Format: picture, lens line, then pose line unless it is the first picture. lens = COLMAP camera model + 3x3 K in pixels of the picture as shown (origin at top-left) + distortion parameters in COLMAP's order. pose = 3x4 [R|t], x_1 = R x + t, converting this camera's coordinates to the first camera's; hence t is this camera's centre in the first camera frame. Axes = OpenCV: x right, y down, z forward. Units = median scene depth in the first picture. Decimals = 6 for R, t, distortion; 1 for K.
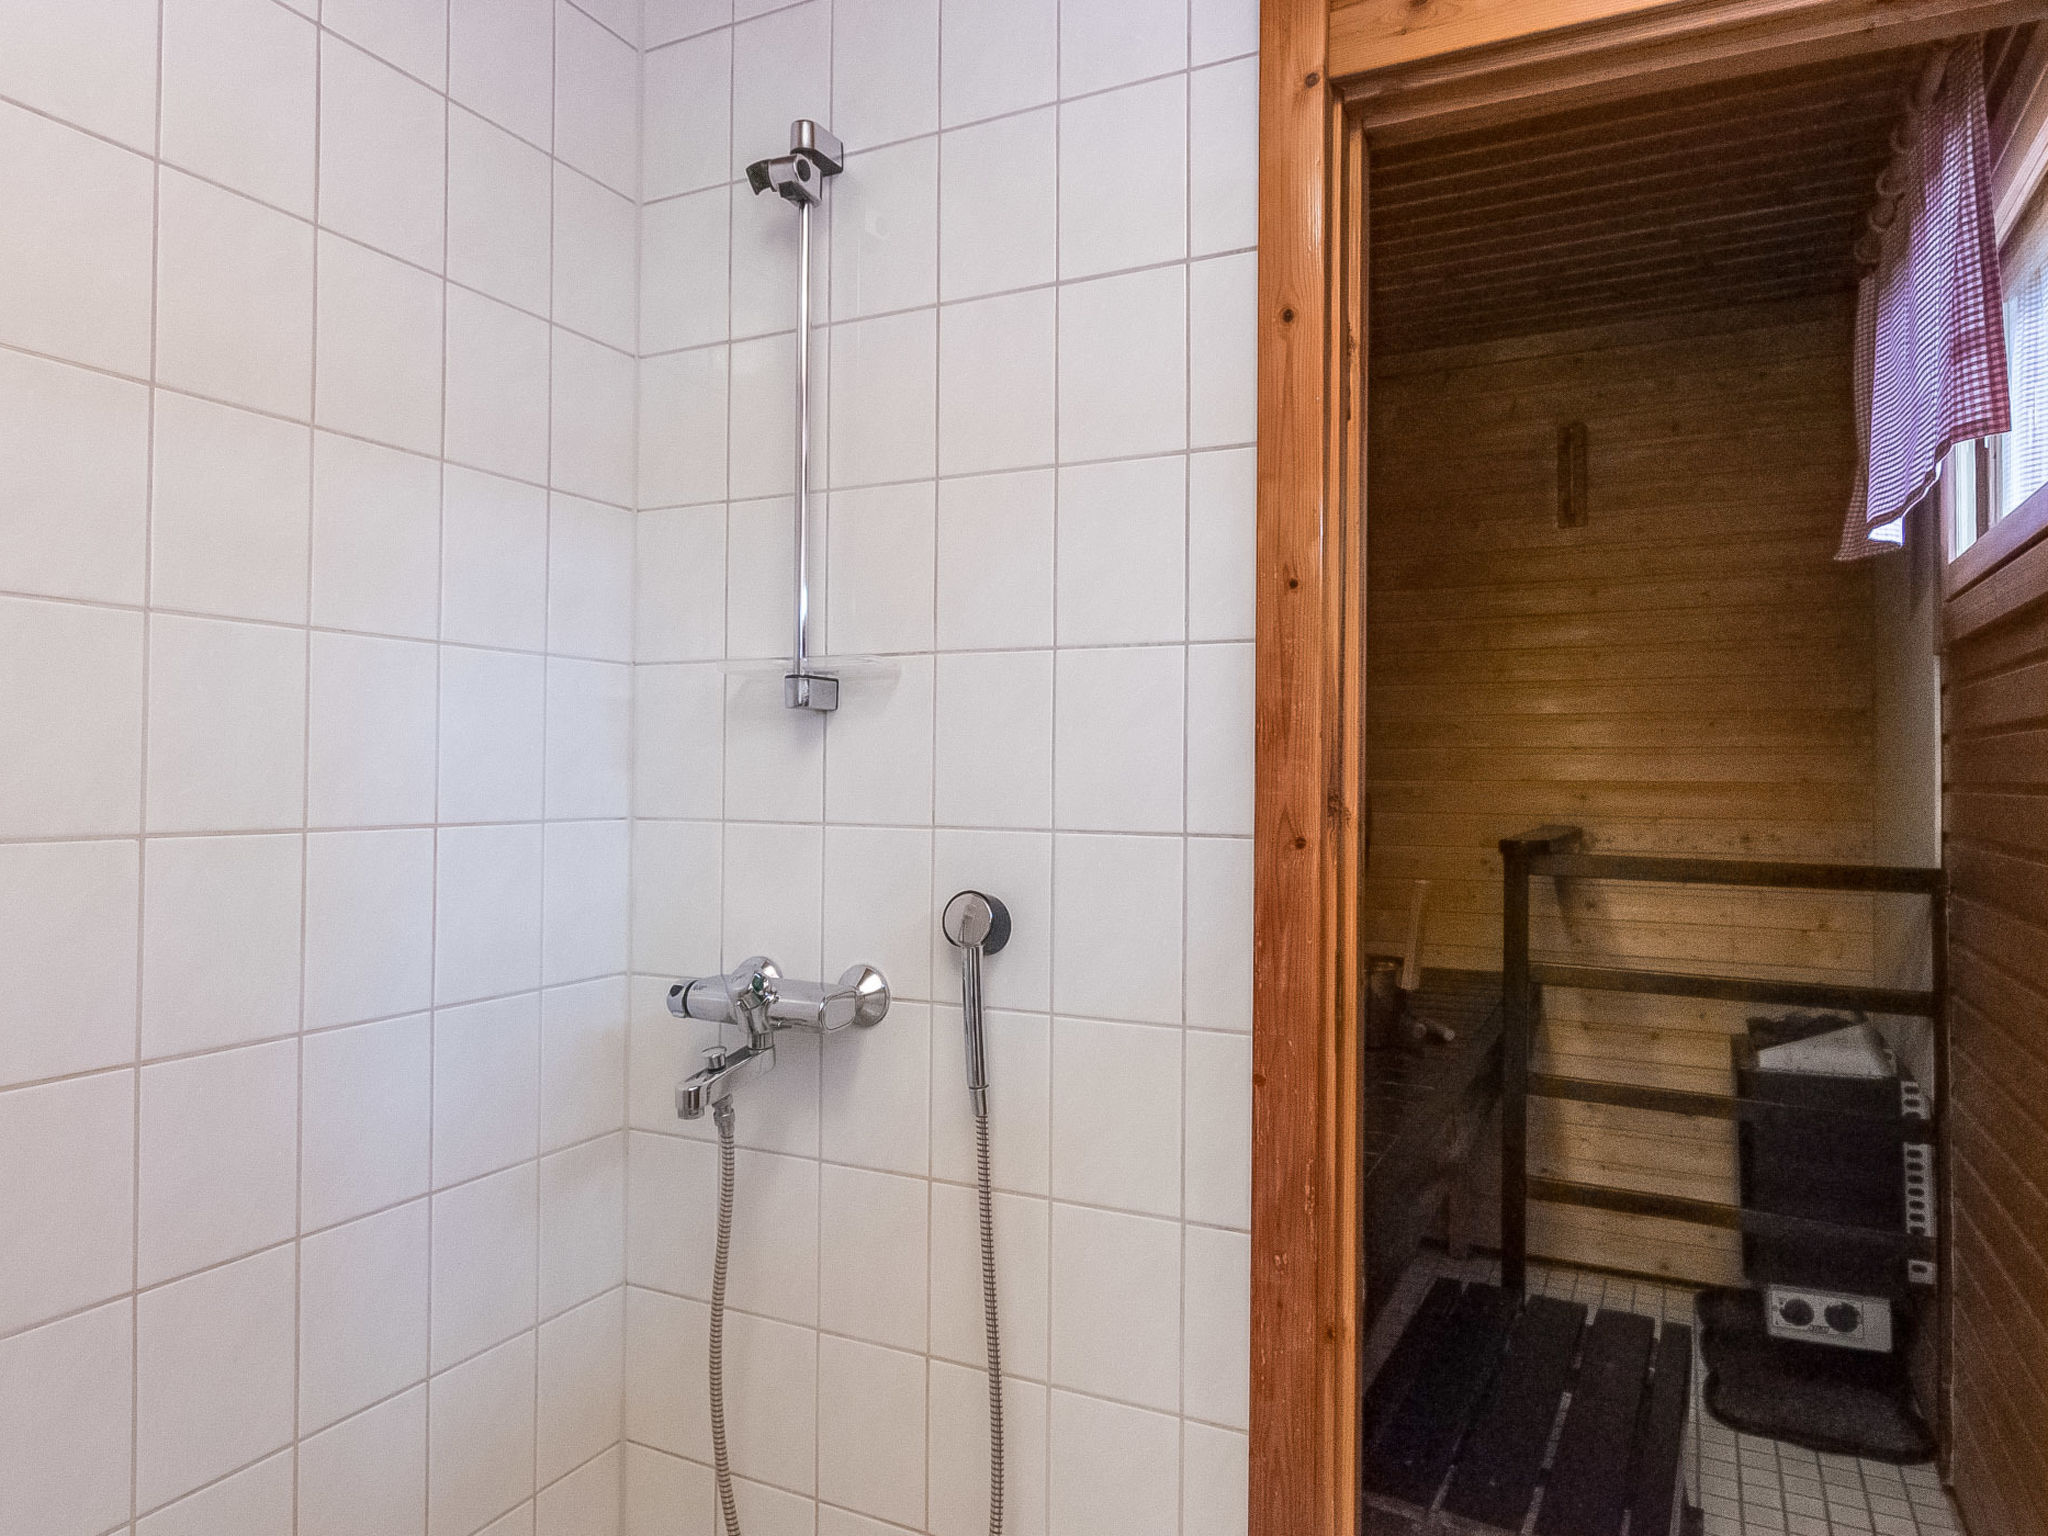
lens RADIAL K [[1307.8, 0, 1024.0], [0, 1307.8, 768.0], [0, 0, 1]] dist [0.031873, 0.000148]
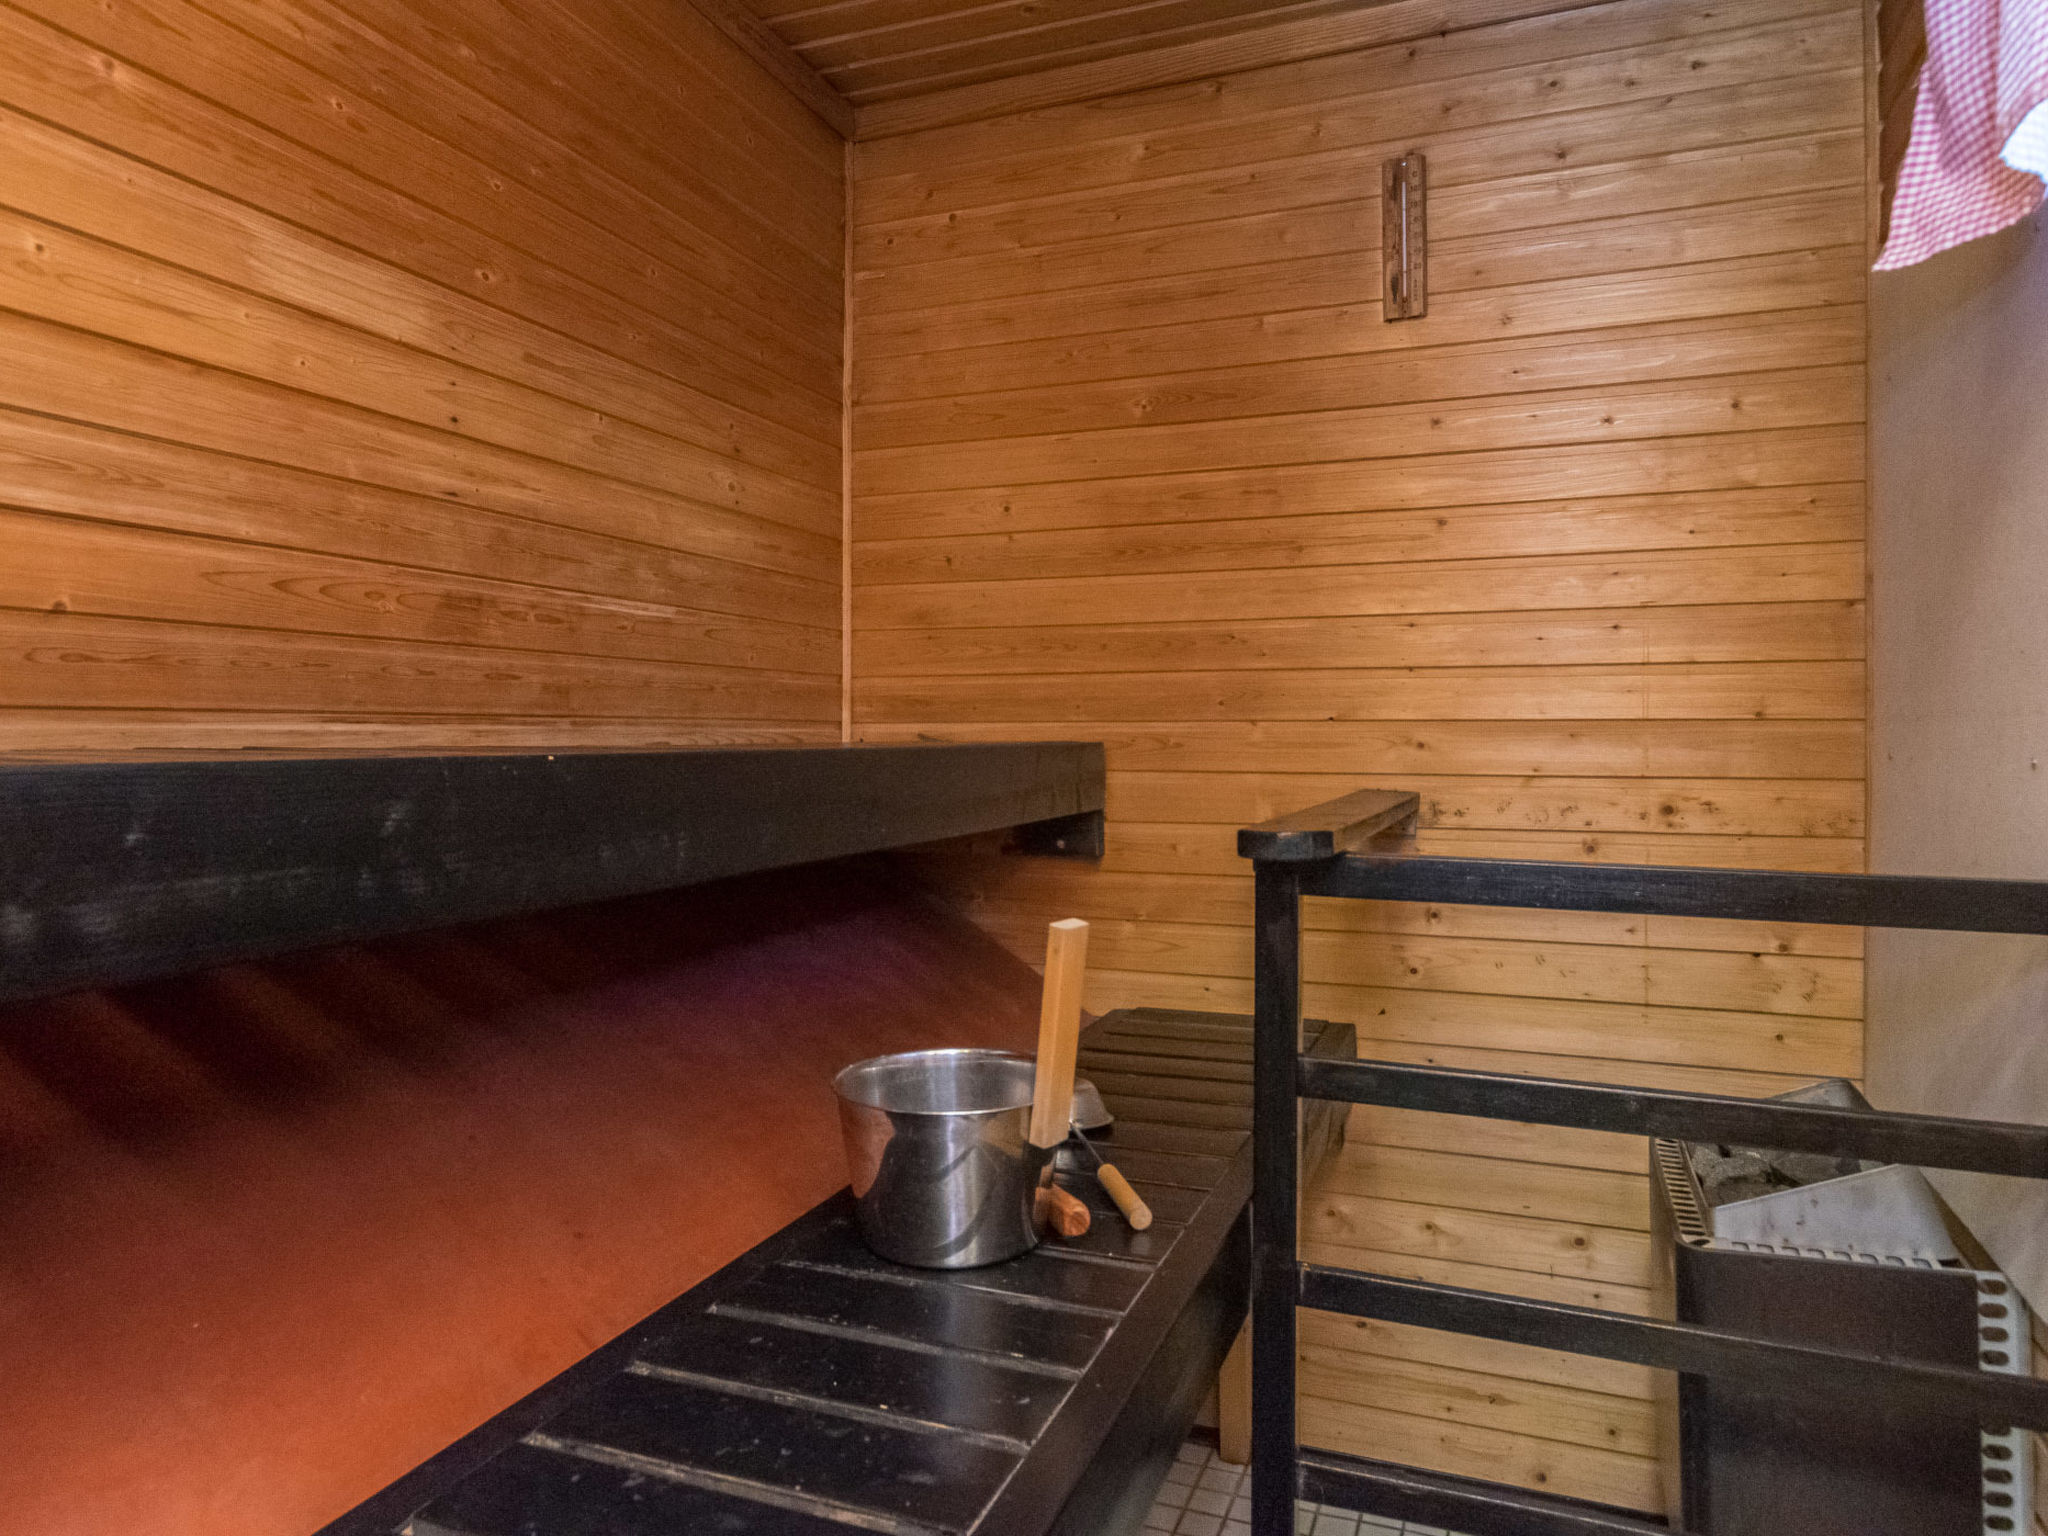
lens RADIAL K [[1307.8, 0, 1024.0], [0, 1307.8, 768.0], [0, 0, 1]] dist [0.031873, 0.000148]
pose [[0.996702, -0.012132, 0.080241, 0.191884], [0.009583, 0.999439, 0.032082, 0.010940], [-0.080585, -0.031207, 0.996259, 0.401236]]
